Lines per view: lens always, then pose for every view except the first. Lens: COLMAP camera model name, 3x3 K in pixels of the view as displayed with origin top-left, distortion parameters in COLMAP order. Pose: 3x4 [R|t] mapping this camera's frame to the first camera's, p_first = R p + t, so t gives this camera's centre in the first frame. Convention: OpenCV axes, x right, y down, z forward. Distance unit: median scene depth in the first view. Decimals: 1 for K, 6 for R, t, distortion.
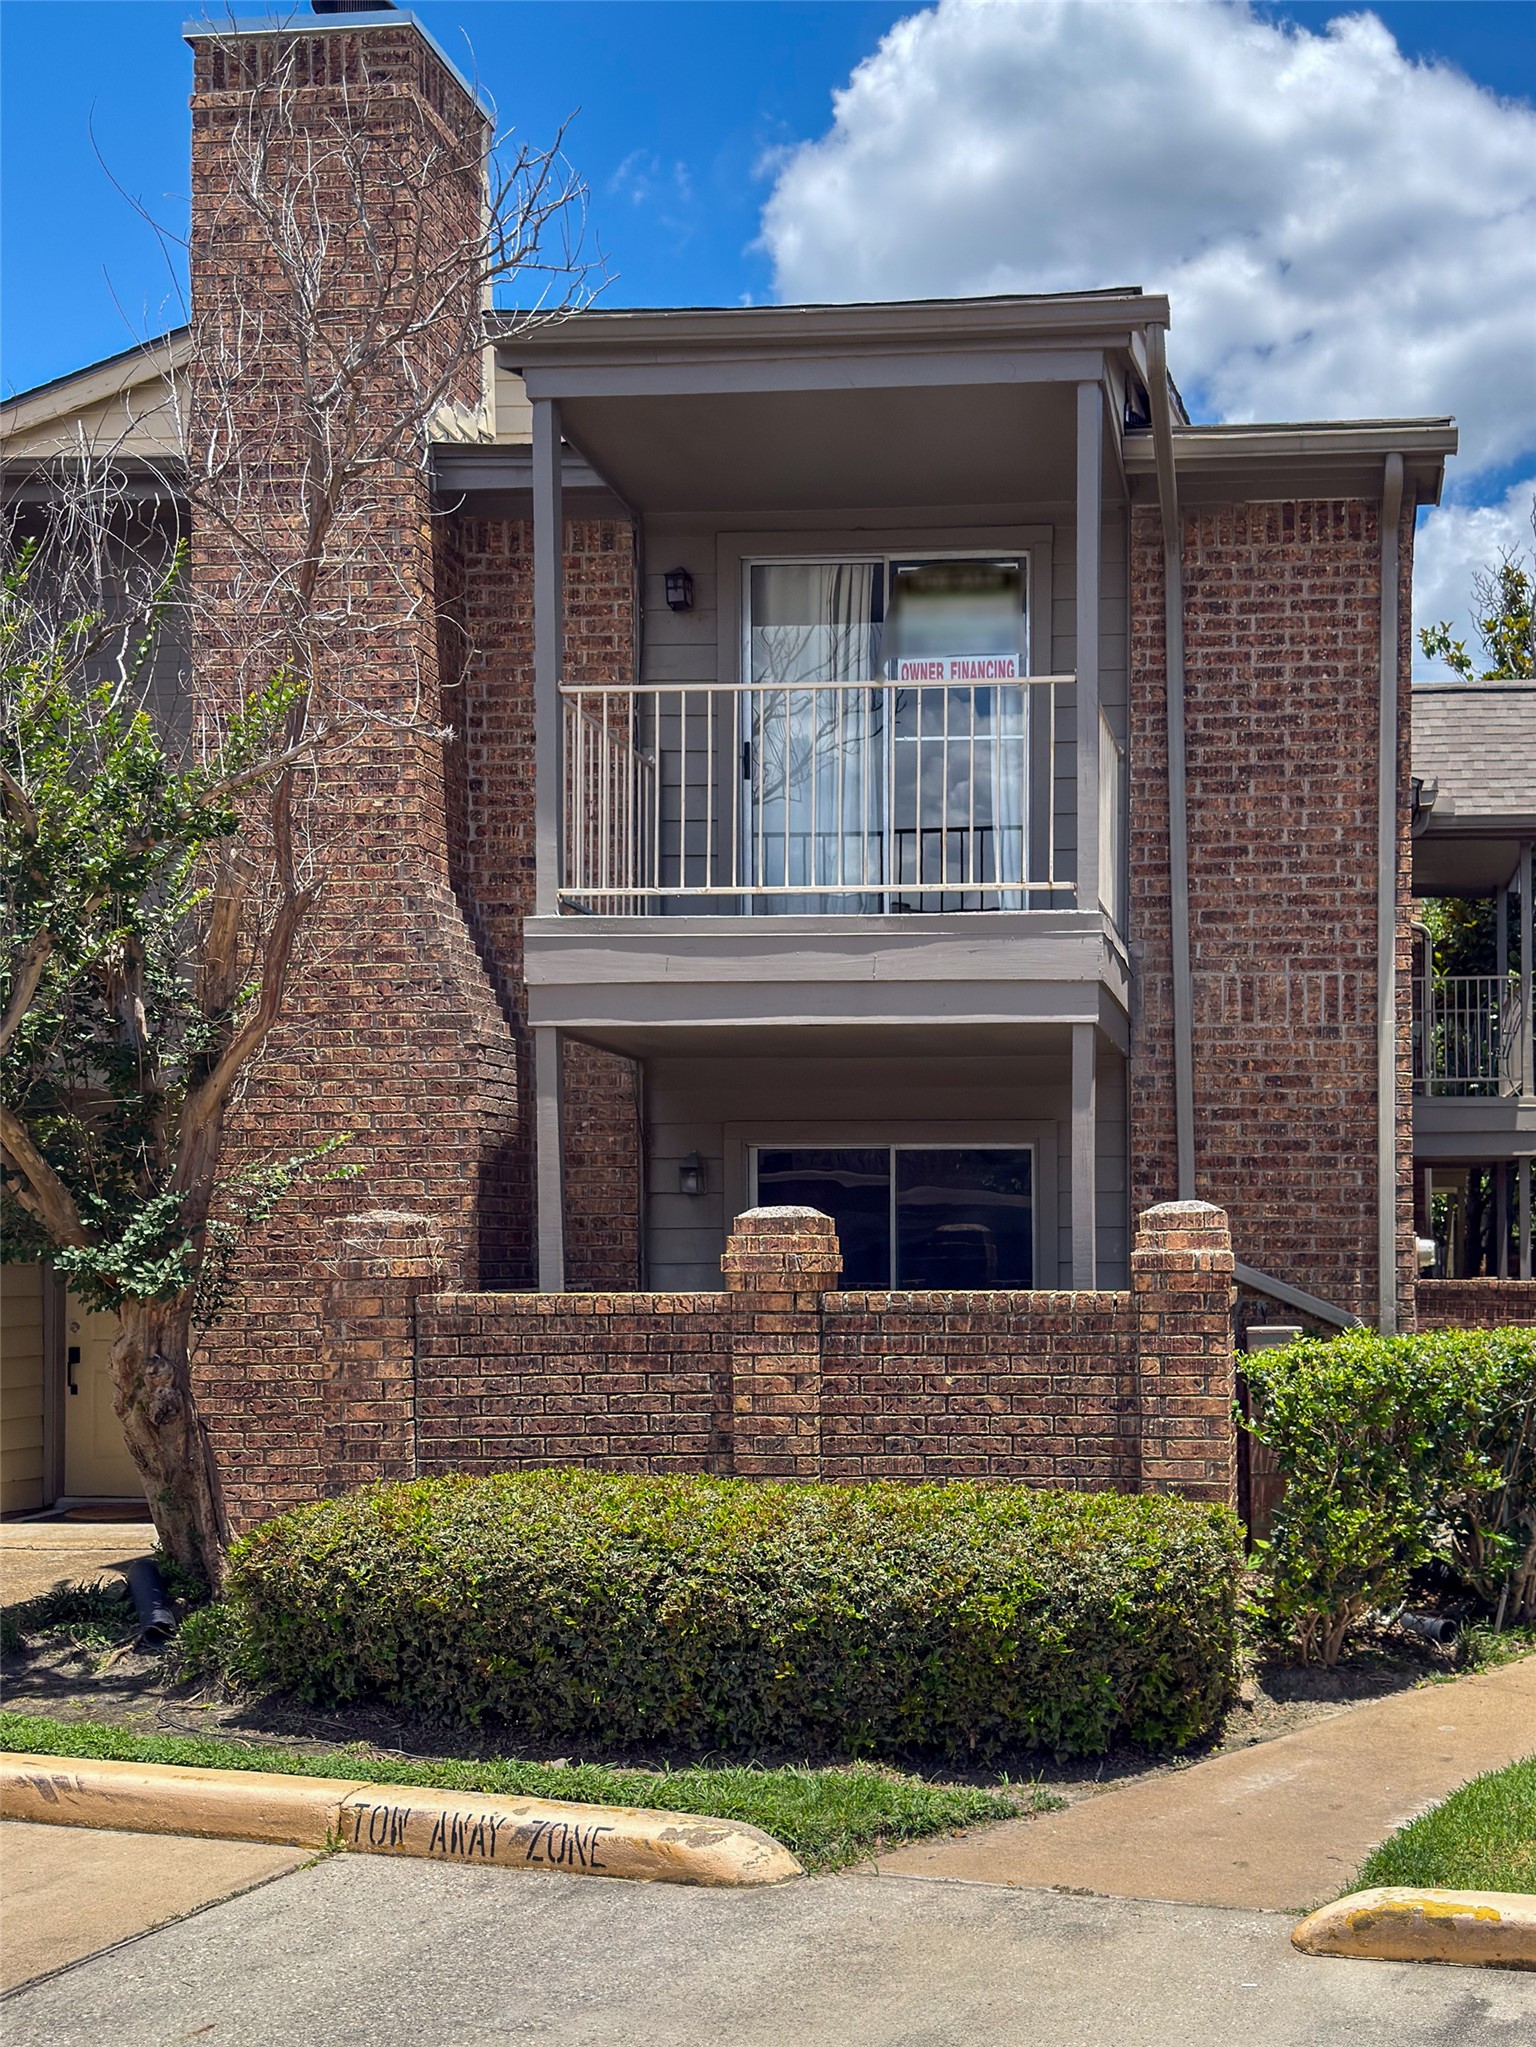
lens RADIAL K [[1997.0, 0, 769.2], [0, 1997.0, 1037.3], [0, 0, 1]] dist [0.071394, 0.000000]
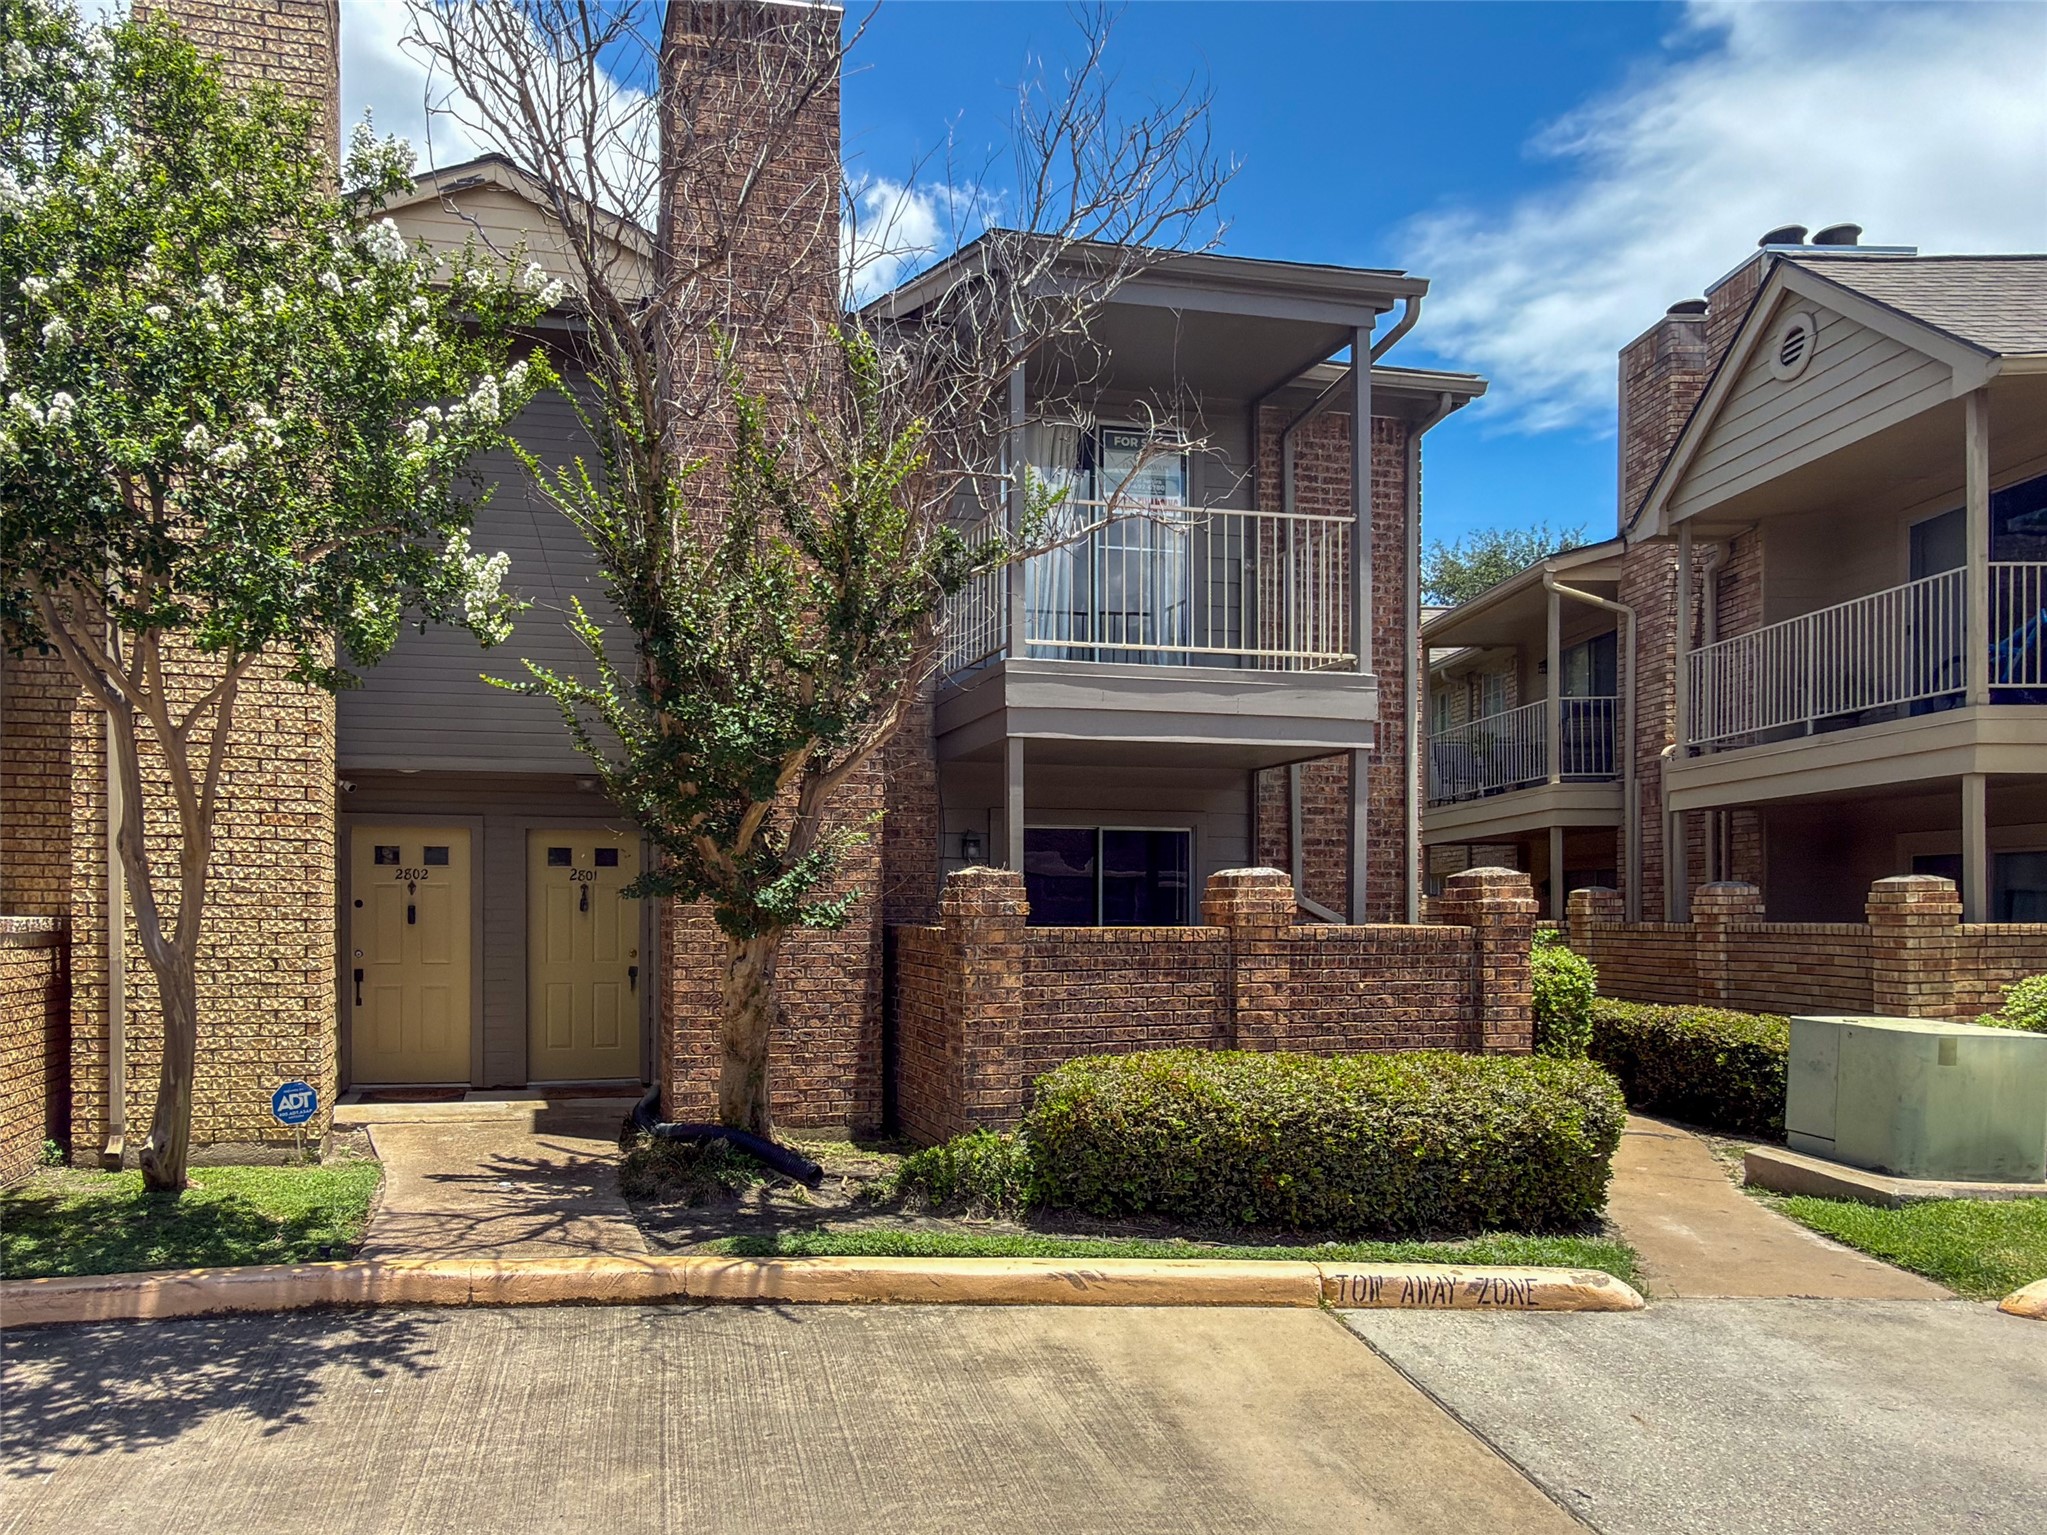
lens RADIAL K [[1401.6, 0, 1024.0], [0, 1401.6, 755.5], [0, 0, 1]] dist [-0.005876, 0.003185]
pose [[0.958560, 0.036367, 0.282560, -0.455175], [-0.037087, 0.999308, -0.002801, 0.011989], [-0.282466, -0.007794, 0.959246, 0.068166]]
